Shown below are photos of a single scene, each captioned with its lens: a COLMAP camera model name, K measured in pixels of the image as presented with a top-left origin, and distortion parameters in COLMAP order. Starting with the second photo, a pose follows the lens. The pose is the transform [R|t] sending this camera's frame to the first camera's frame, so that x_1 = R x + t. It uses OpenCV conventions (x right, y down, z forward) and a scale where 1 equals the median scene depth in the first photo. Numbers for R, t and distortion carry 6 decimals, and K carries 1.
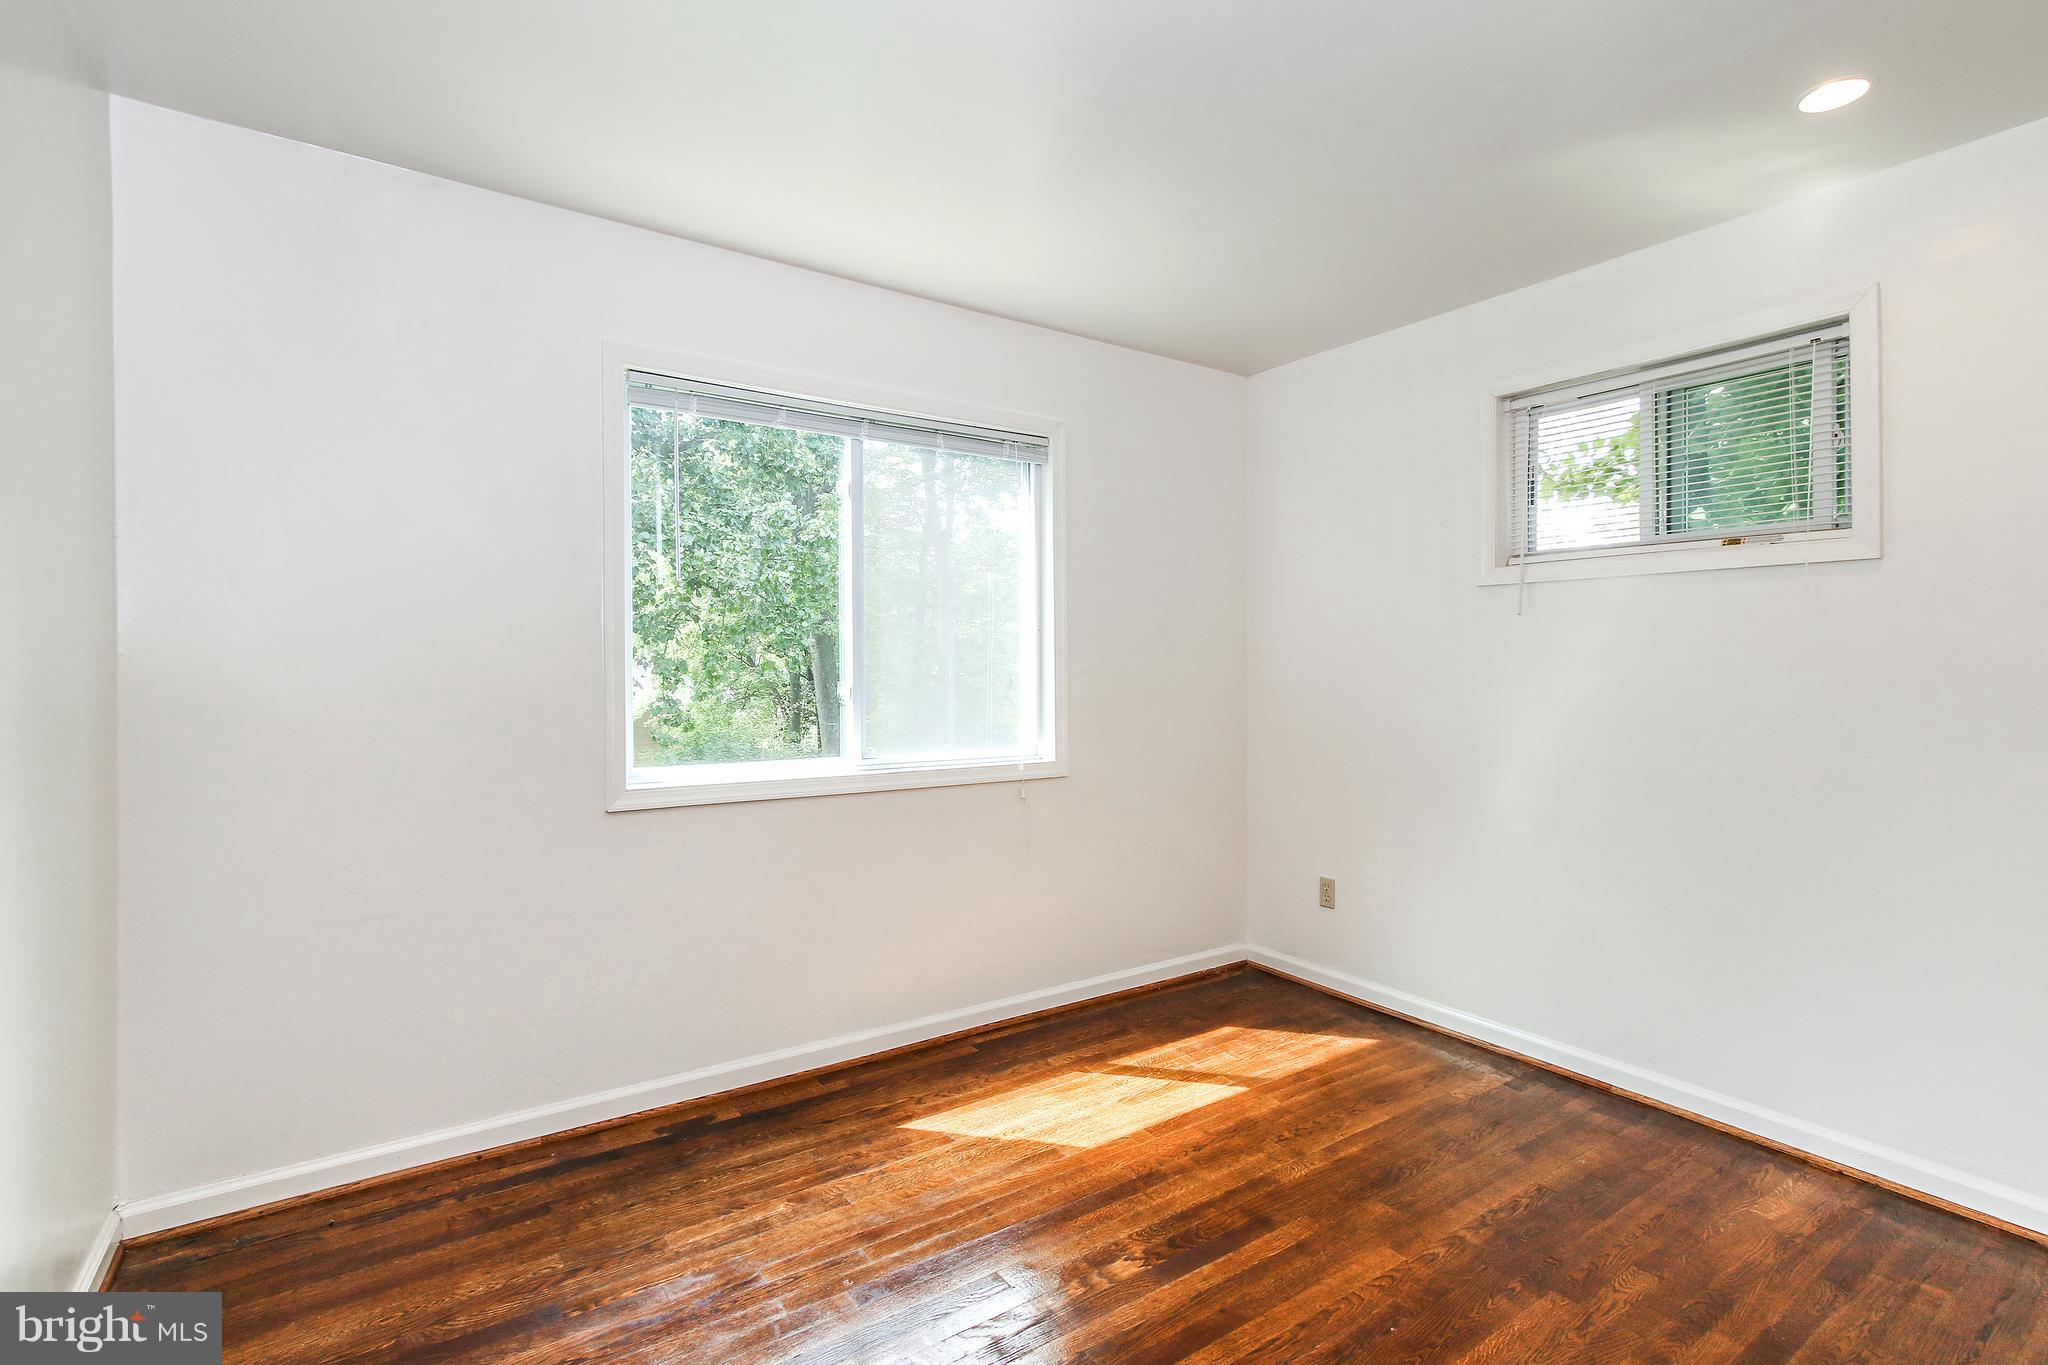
lens RADIAL K [[955.5, 0, 1021.7], [0, 955.5, 664.2], [0, 0, 1]] dist [0.009145, 0.000115]
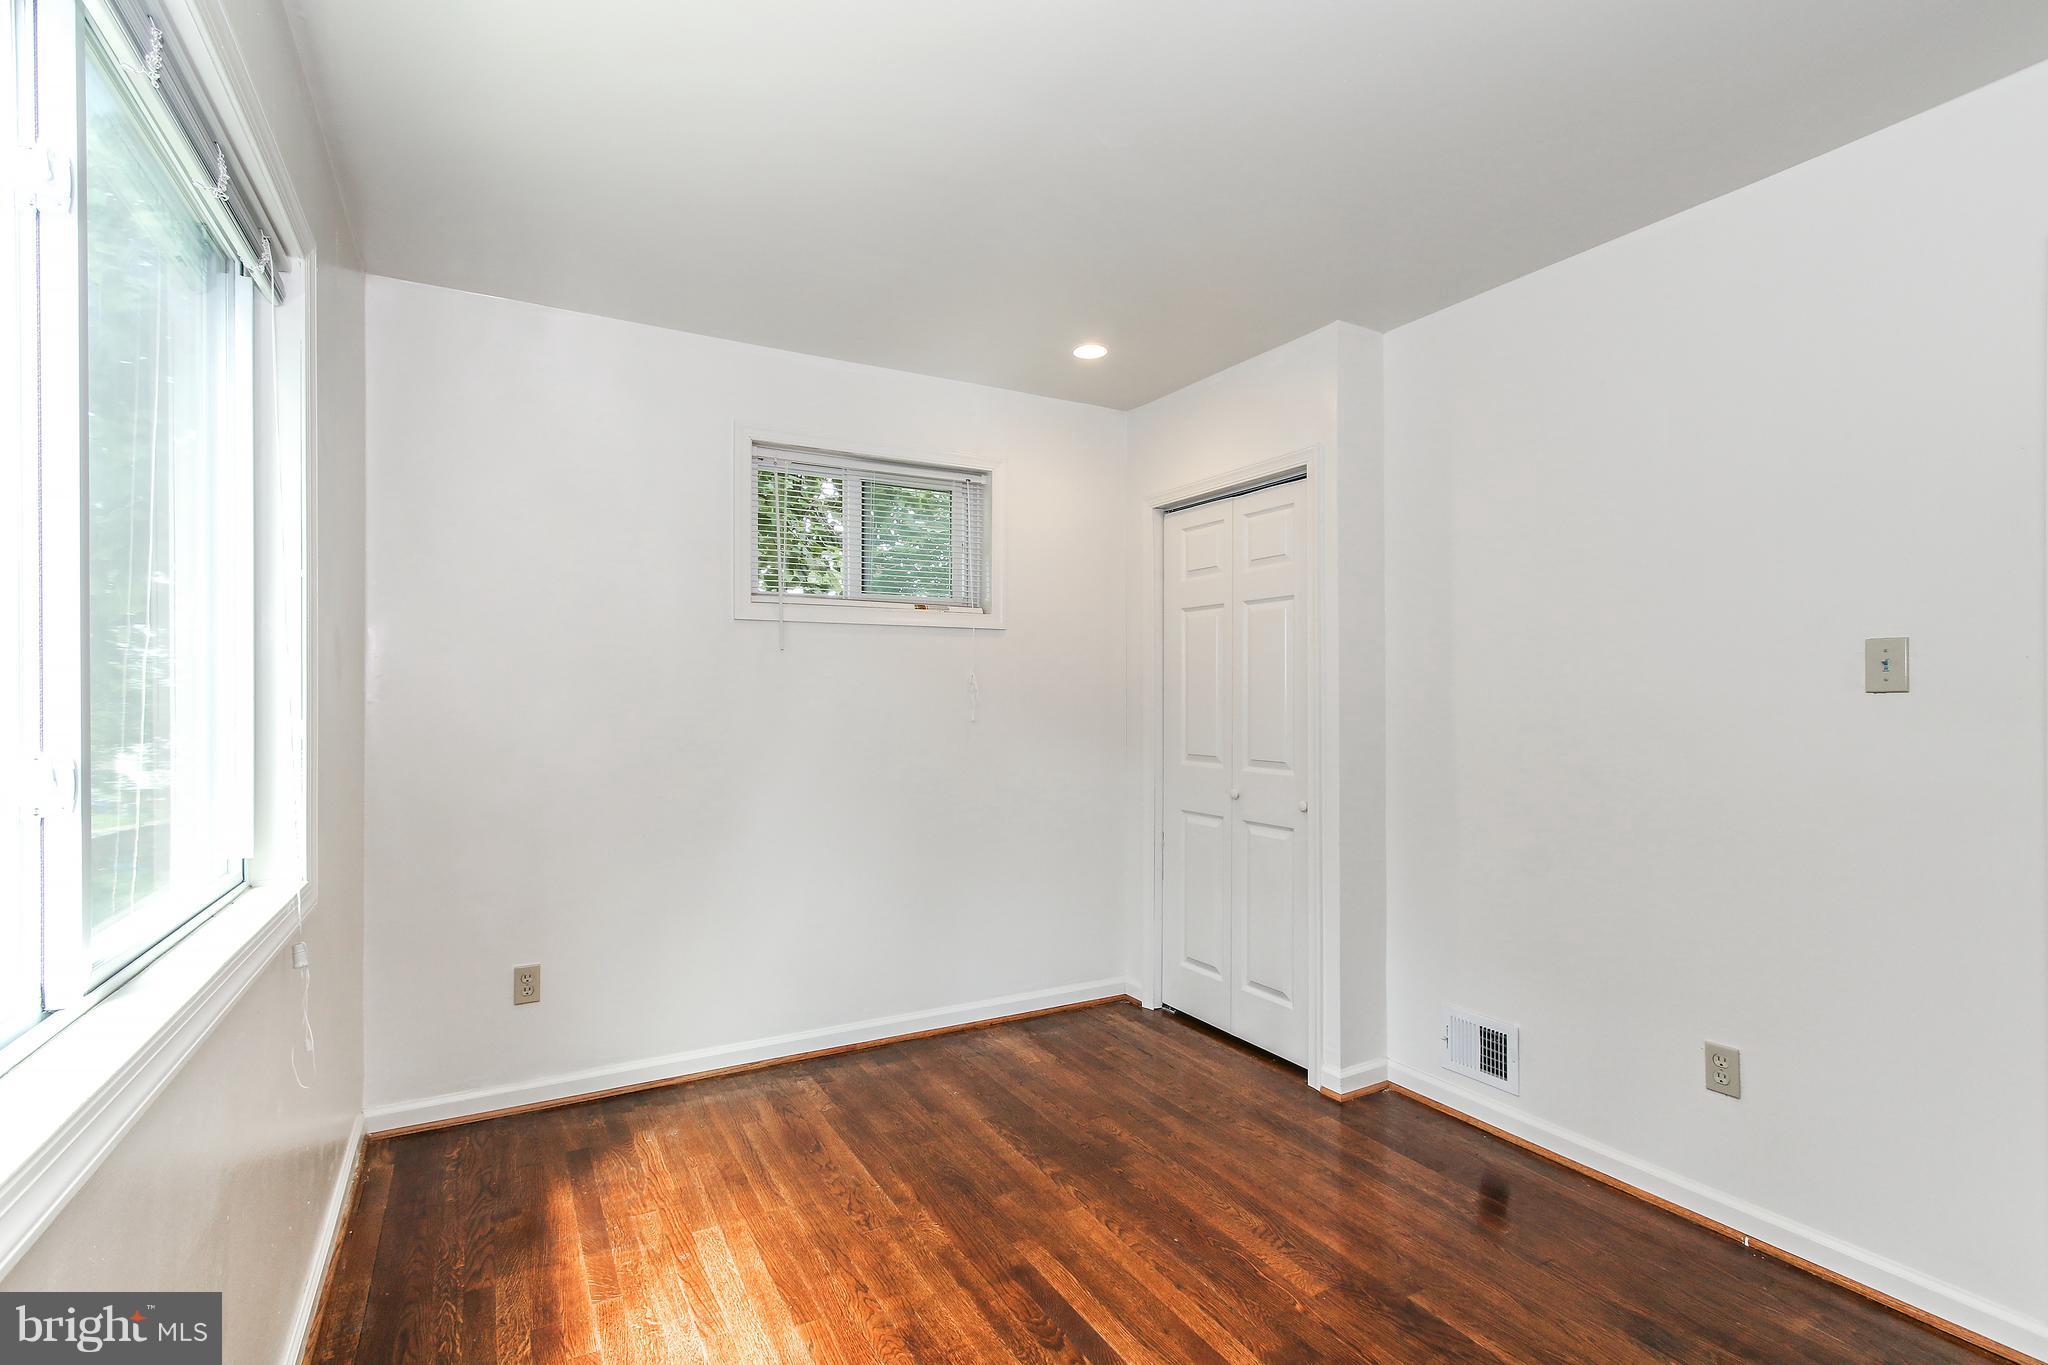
lens RADIAL K [[892.8, 0, 1019.4], [0, 892.8, 691.9], [0, 0, 1]] dist [0.010140, 0.000082]
pose [[0.115706, 0.003294, 0.993278, -0.528911], [-0.001106, 0.999994, -0.003188, -0.001563], [-0.993283, -0.000729, 0.115709, 0.729556]]
